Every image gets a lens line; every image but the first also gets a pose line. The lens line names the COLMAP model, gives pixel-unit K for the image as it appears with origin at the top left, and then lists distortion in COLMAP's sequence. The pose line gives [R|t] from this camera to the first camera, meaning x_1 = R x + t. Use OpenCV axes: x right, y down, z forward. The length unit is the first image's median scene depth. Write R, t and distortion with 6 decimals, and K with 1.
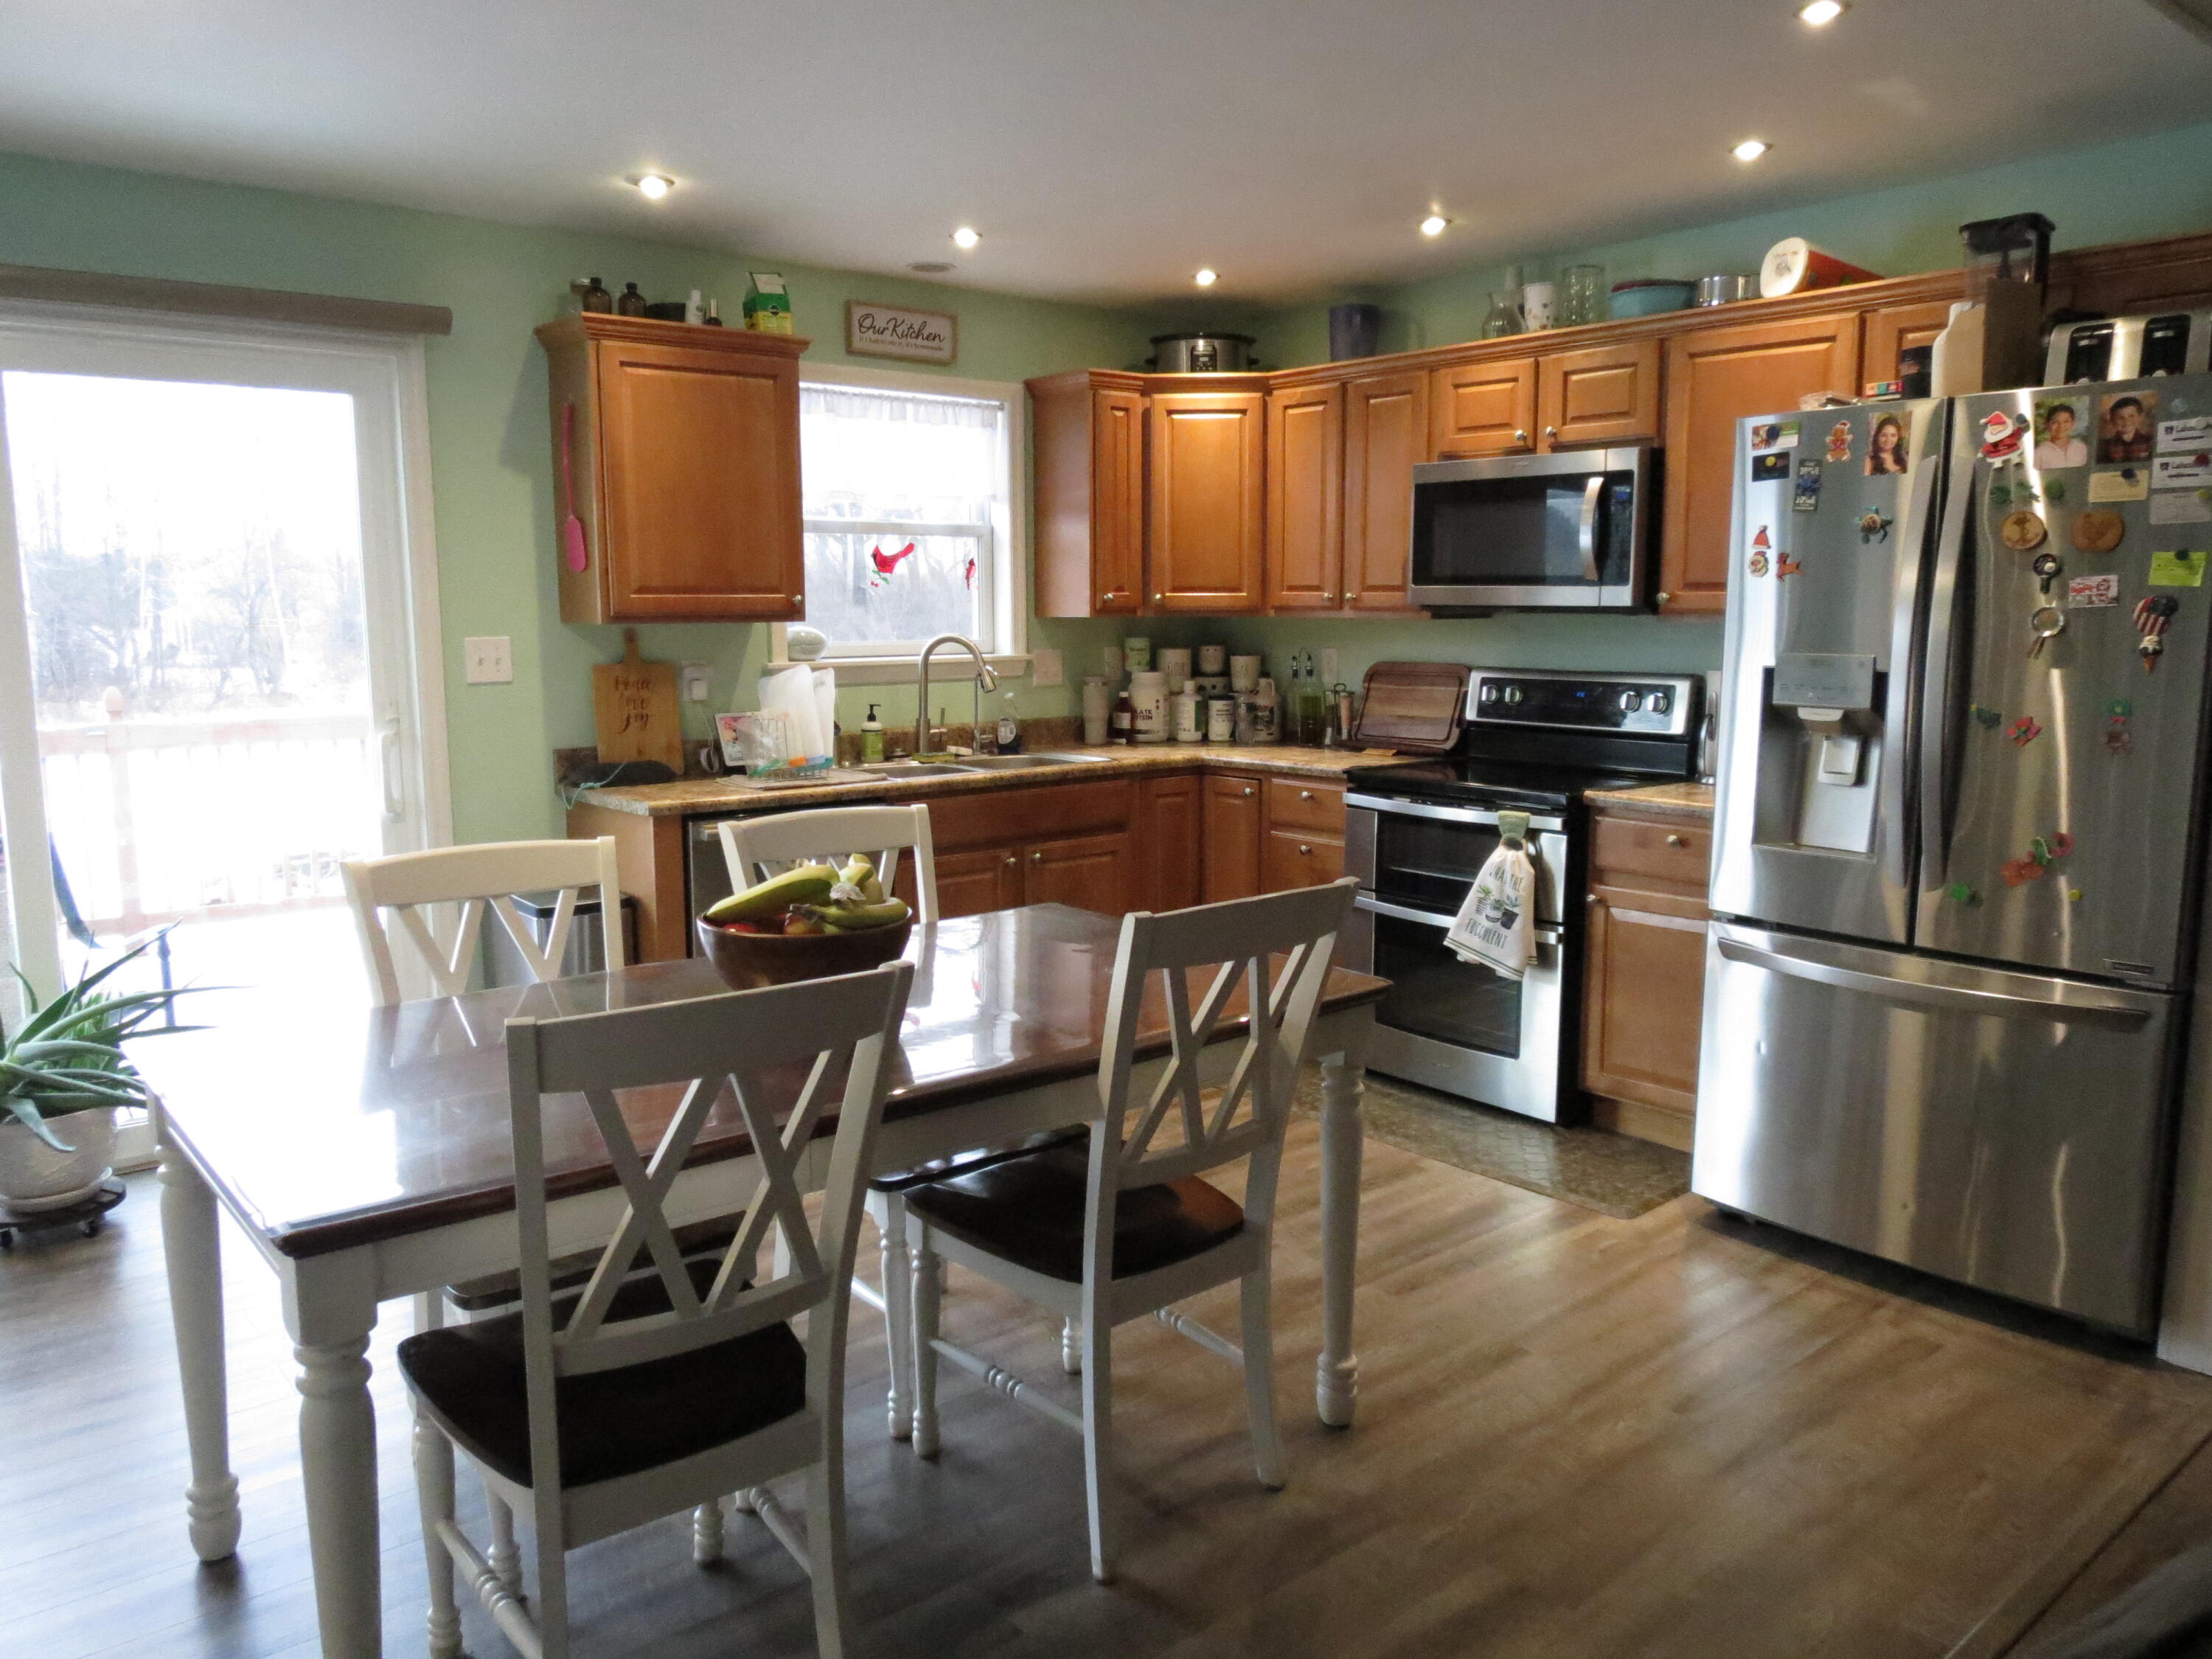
lens RADIAL K [[1570.5, 0, 1102.7], [0, 1570.5, 824.0], [0, 0, 1]] dist [-0.036365, 0.019774]
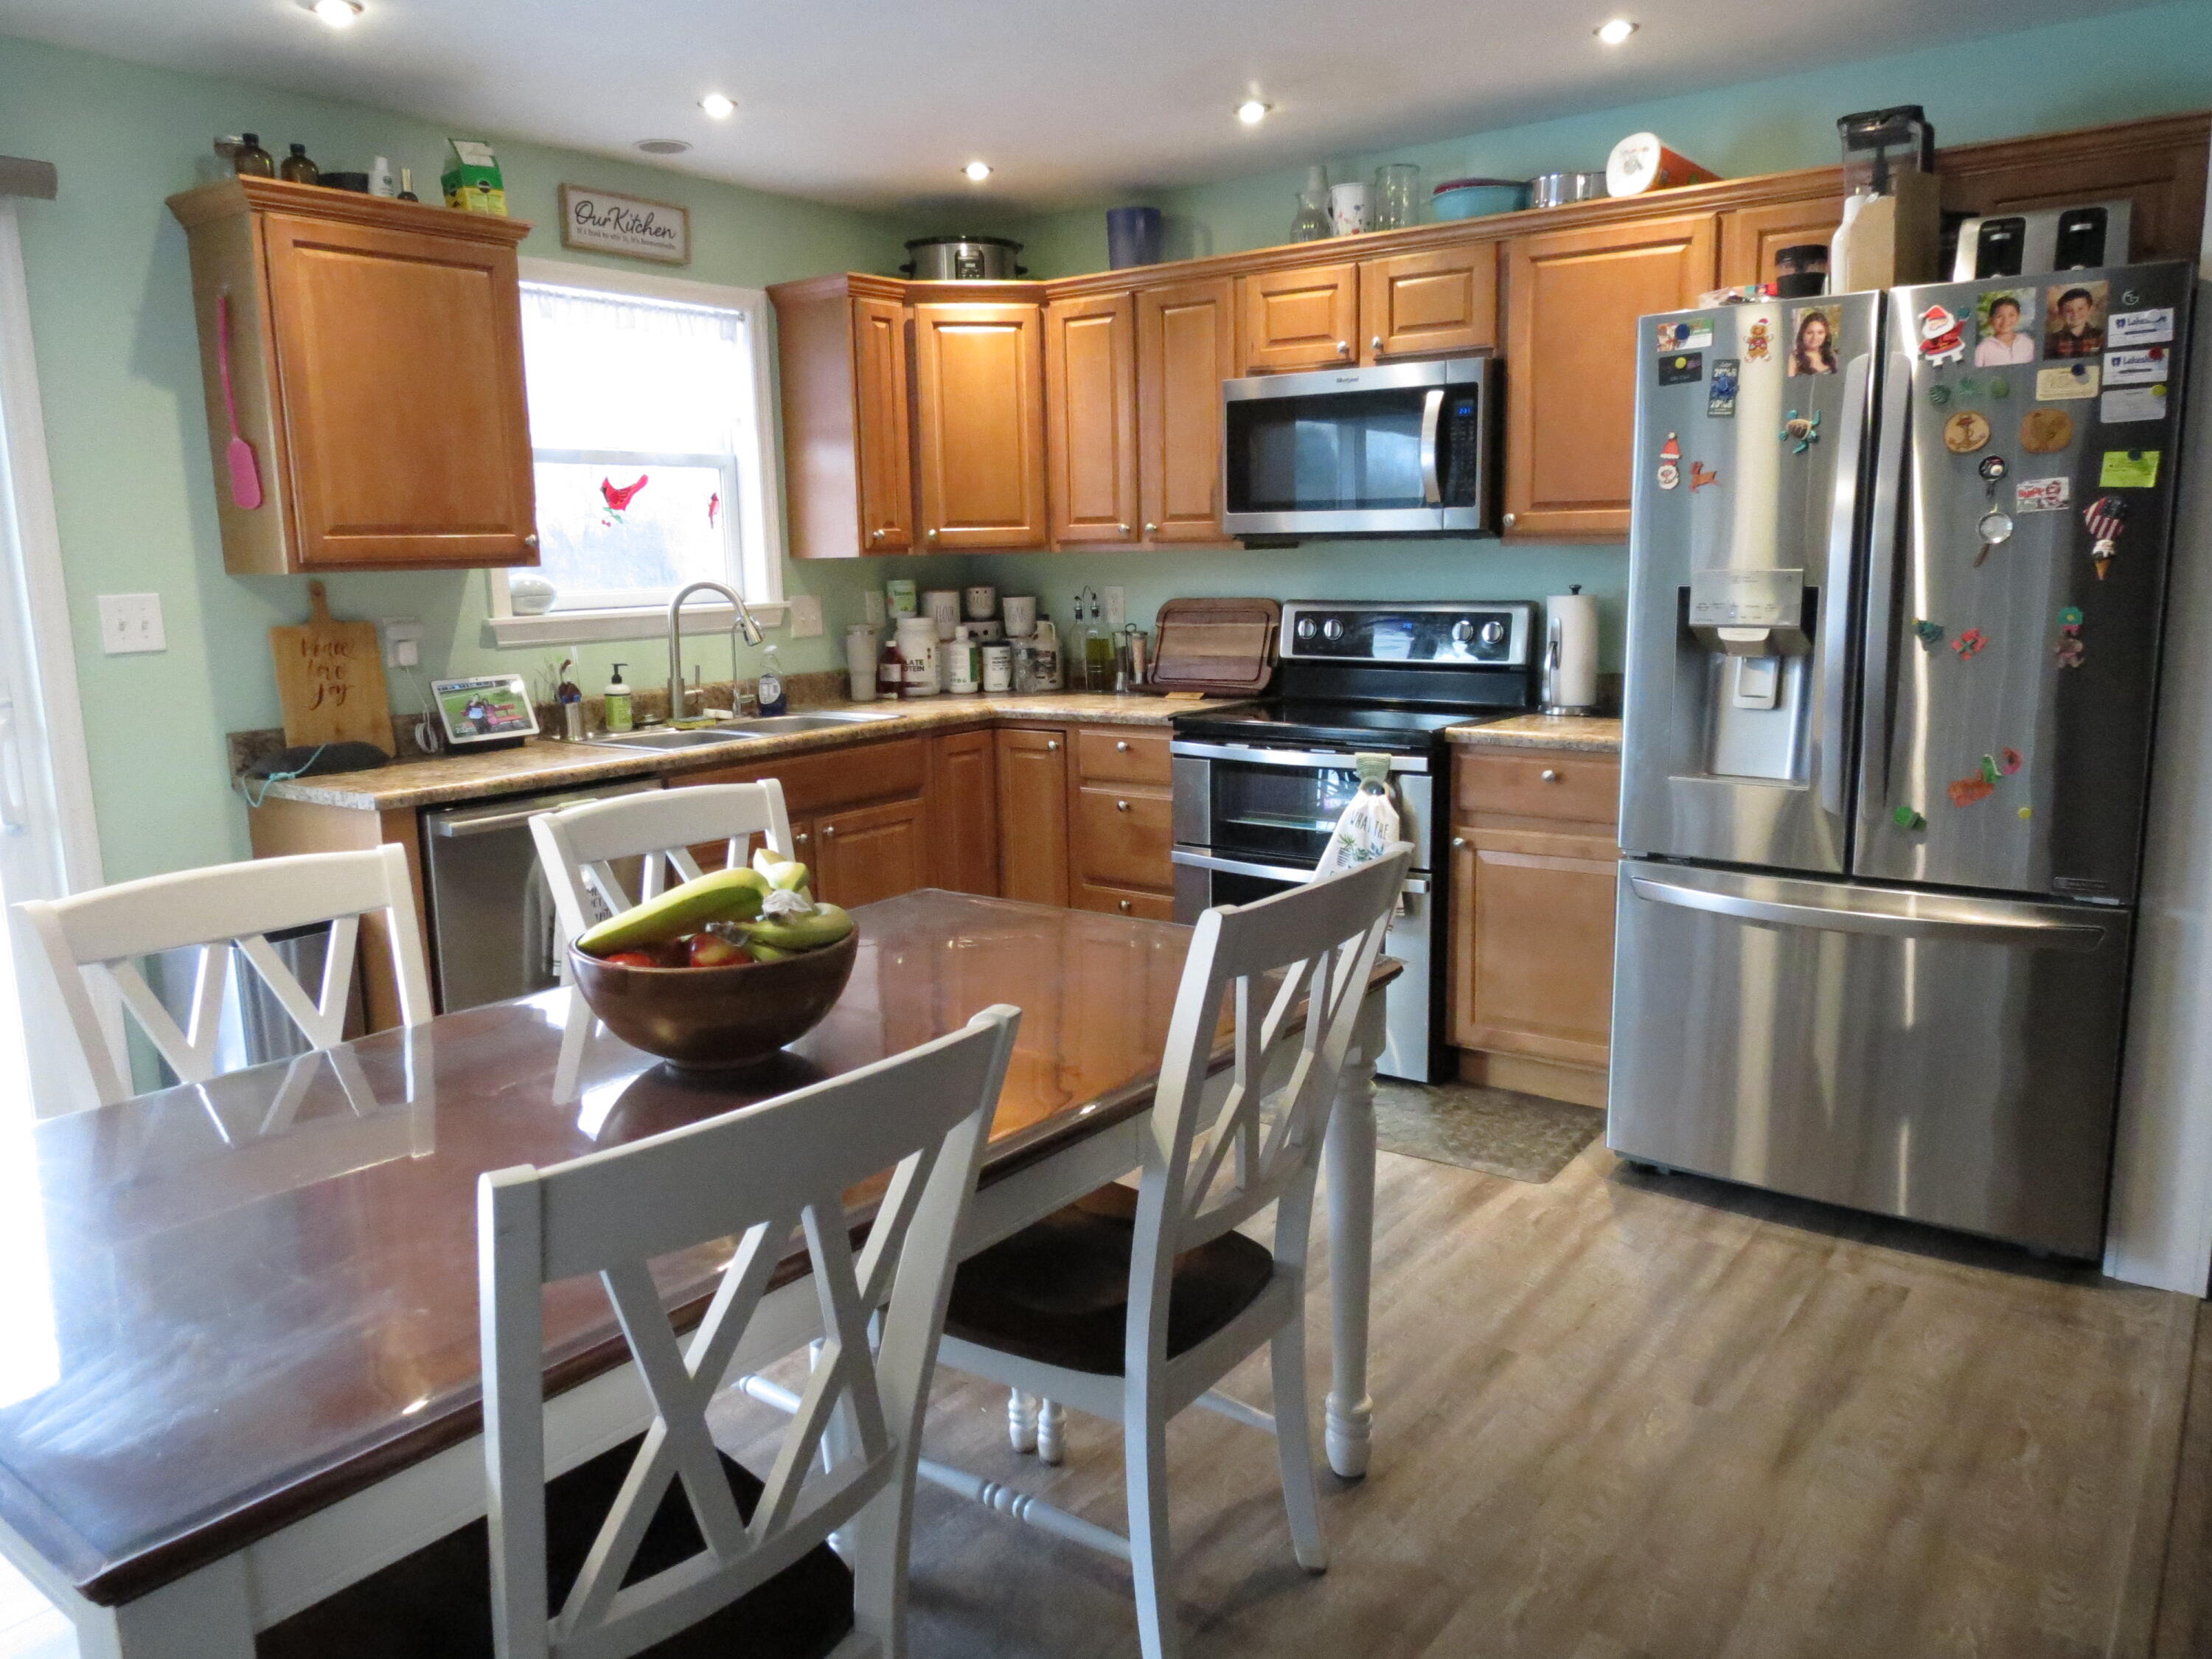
lens RADIAL K [[1570.5, 0, 1103.1], [0, 1570.5, 822.4], [0, 0, 1]] dist [-0.036365, 0.019774]
pose [[0.972996, -0.057494, 0.223547, -0.099227], [0.050961, 0.998091, 0.034888, -0.007440], [-0.225126, -0.022553, 0.974069, 0.128179]]
